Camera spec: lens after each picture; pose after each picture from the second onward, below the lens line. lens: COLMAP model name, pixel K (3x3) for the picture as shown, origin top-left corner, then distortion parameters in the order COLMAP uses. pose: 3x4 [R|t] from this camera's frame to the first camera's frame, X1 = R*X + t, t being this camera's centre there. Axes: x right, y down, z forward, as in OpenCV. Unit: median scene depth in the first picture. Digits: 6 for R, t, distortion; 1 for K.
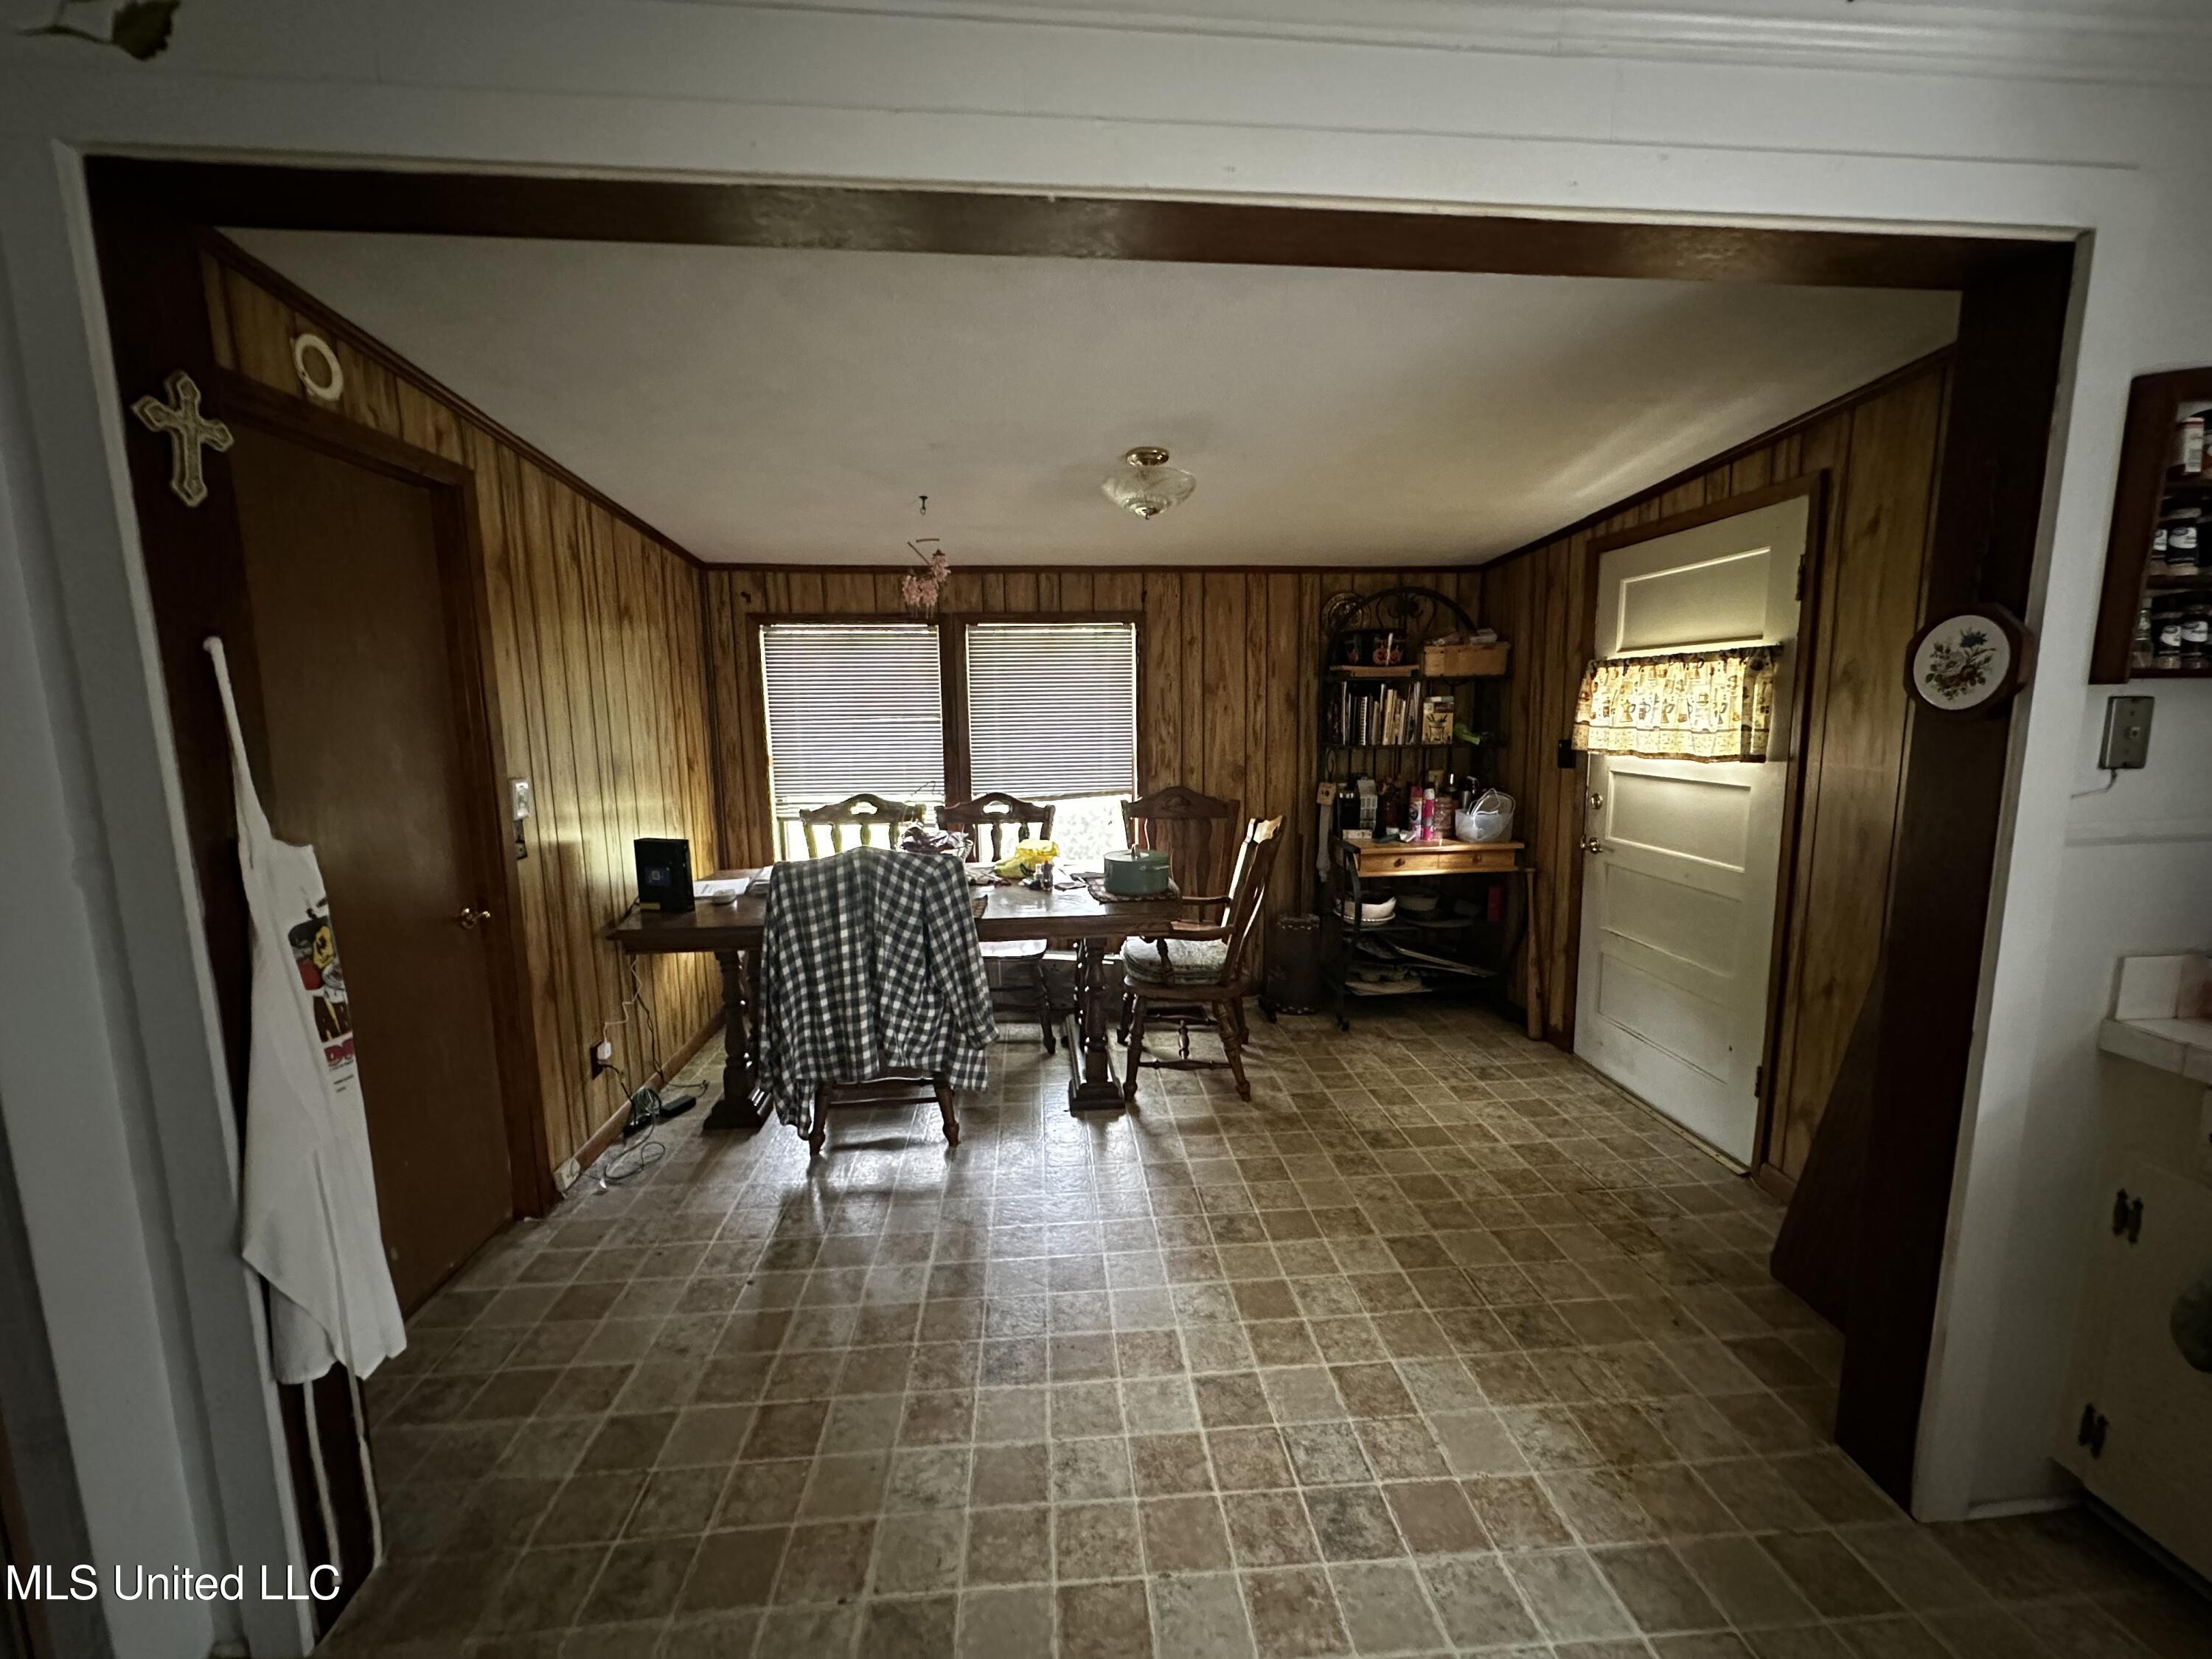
lens RADIAL K [[879.4, 0, 1094.6], [0, 879.4, 830.7], [0, 0, 1]] dist [-0.001387, 0.000213]
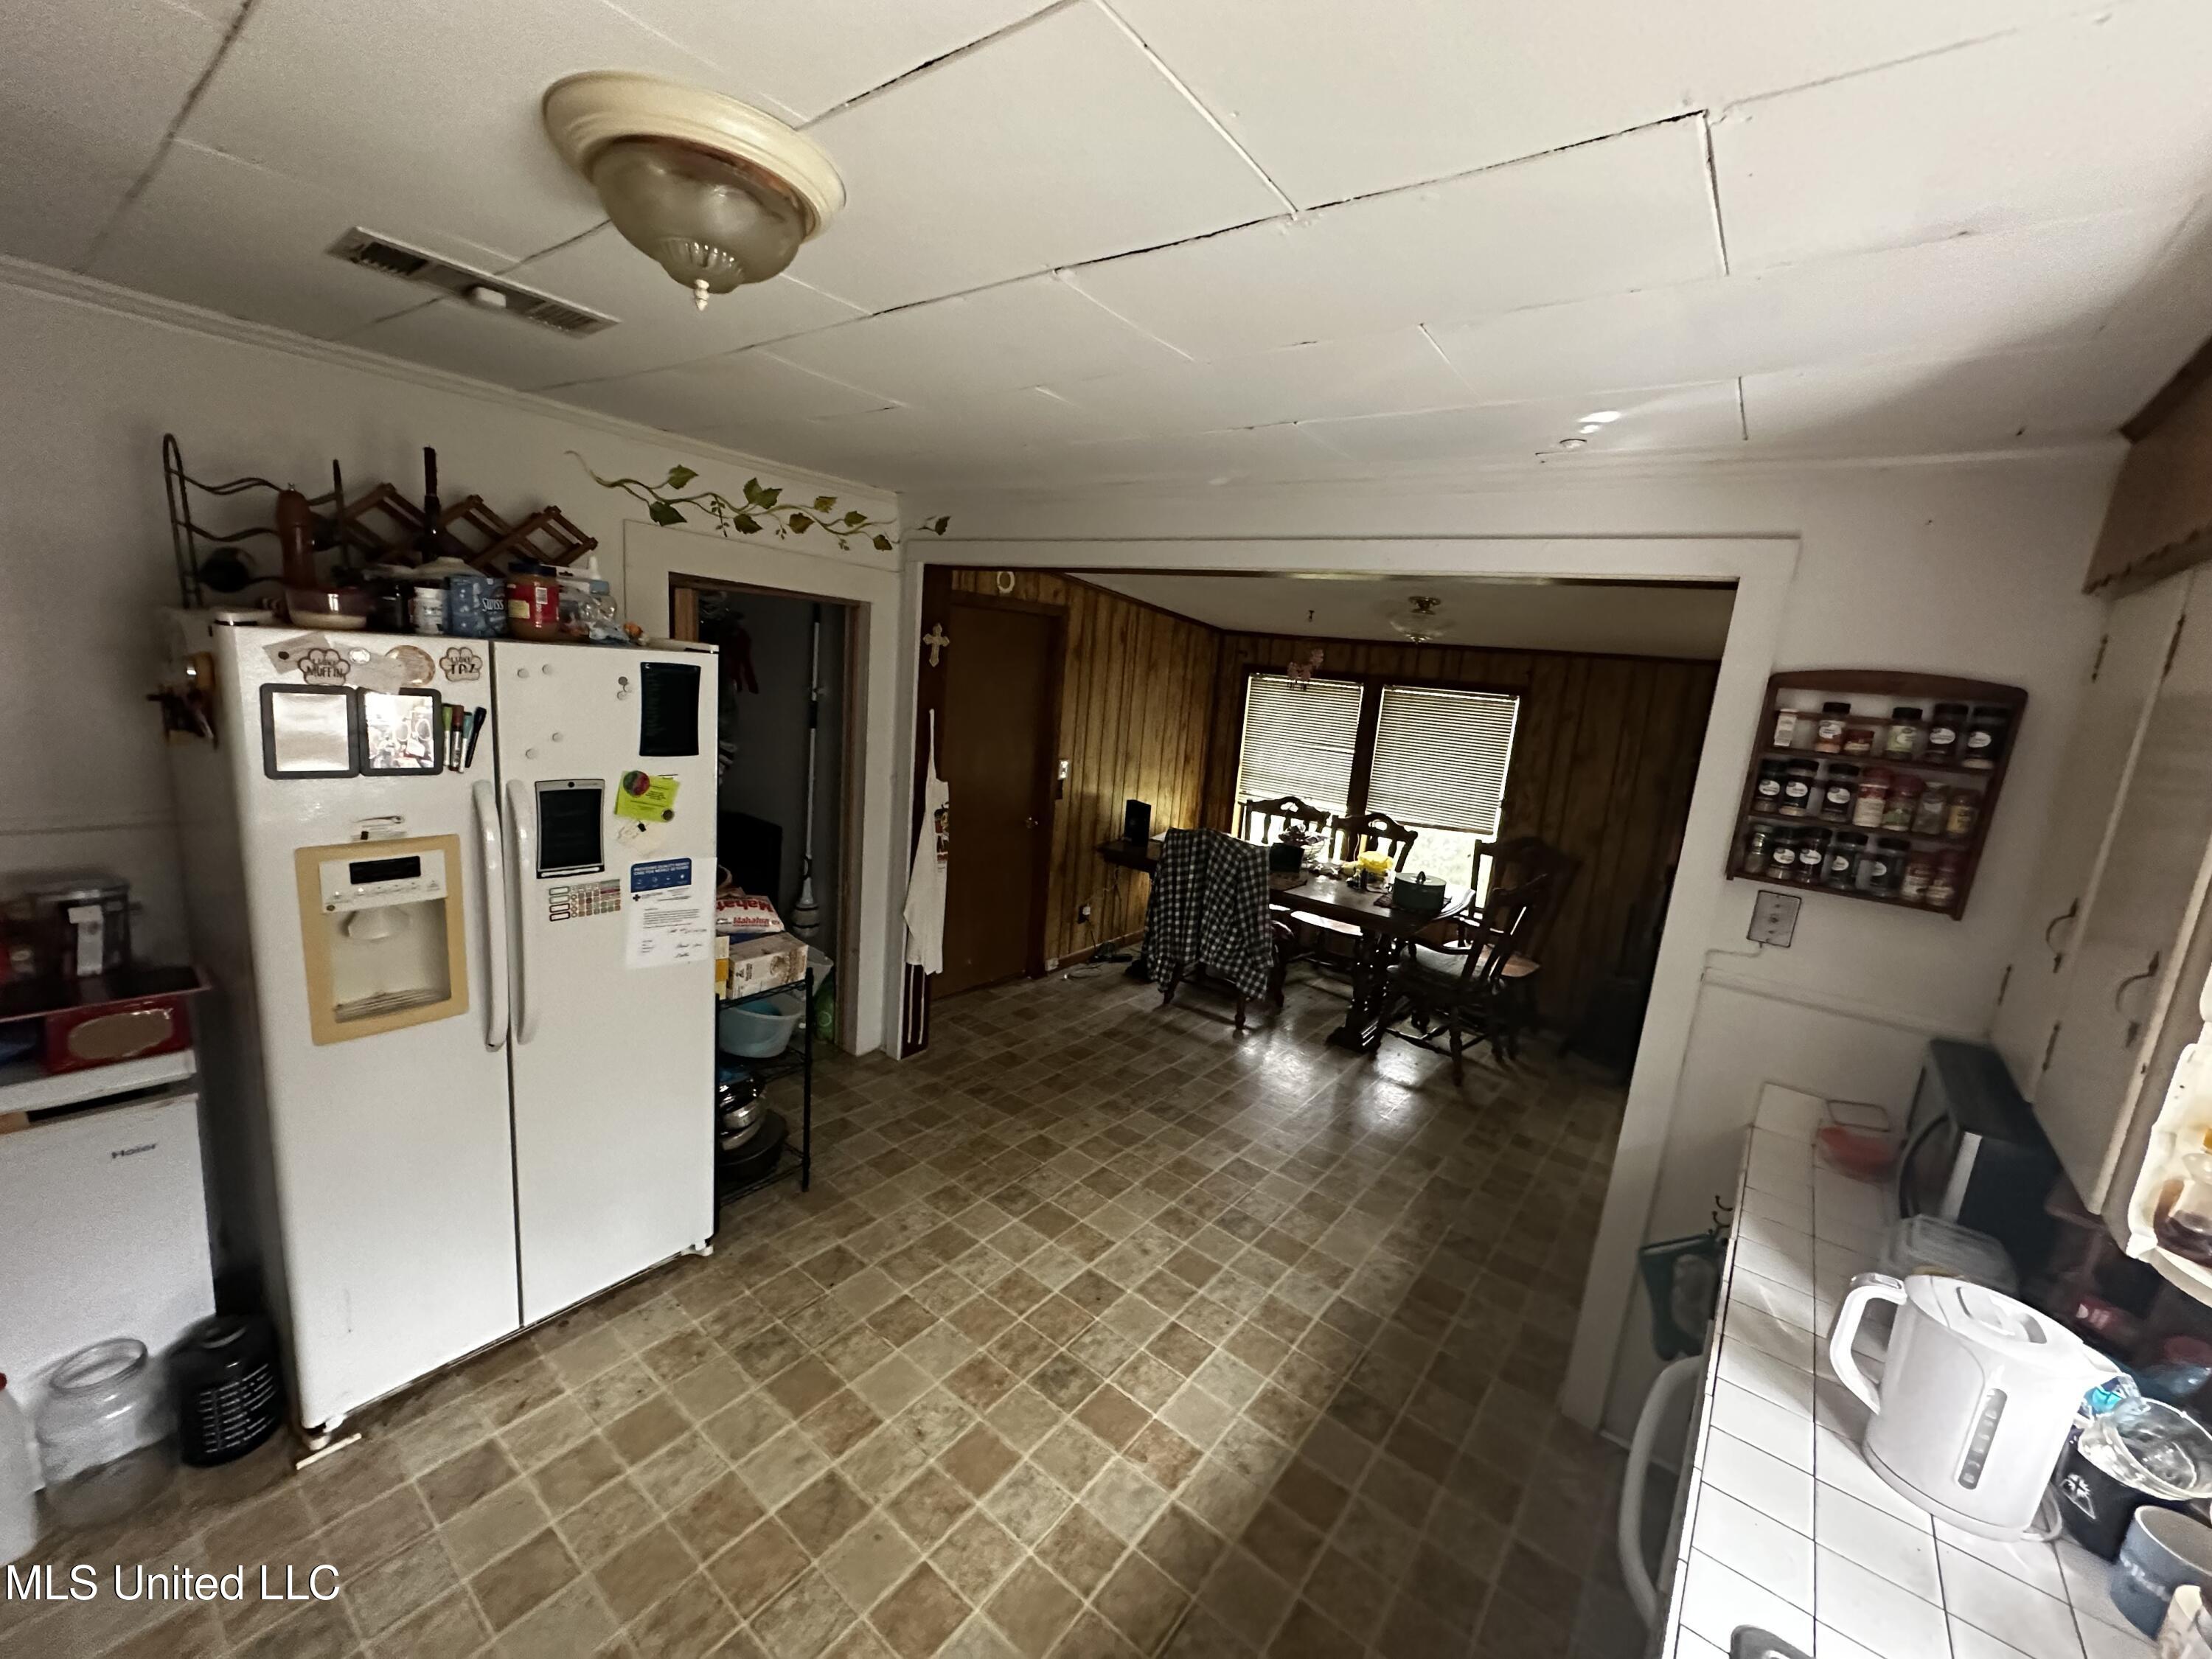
lens RADIAL K [[879.4, 0, 1094.6], [0, 879.4, 830.7], [0, 0, 1]] dist [-0.001387, 0.000213]
pose [[0.728921, 0.201963, -0.654129, 0.679591], [-0.186844, 0.977909, 0.093723, -0.094799], [0.658607, 0.053904, 0.750554, -0.404648]]
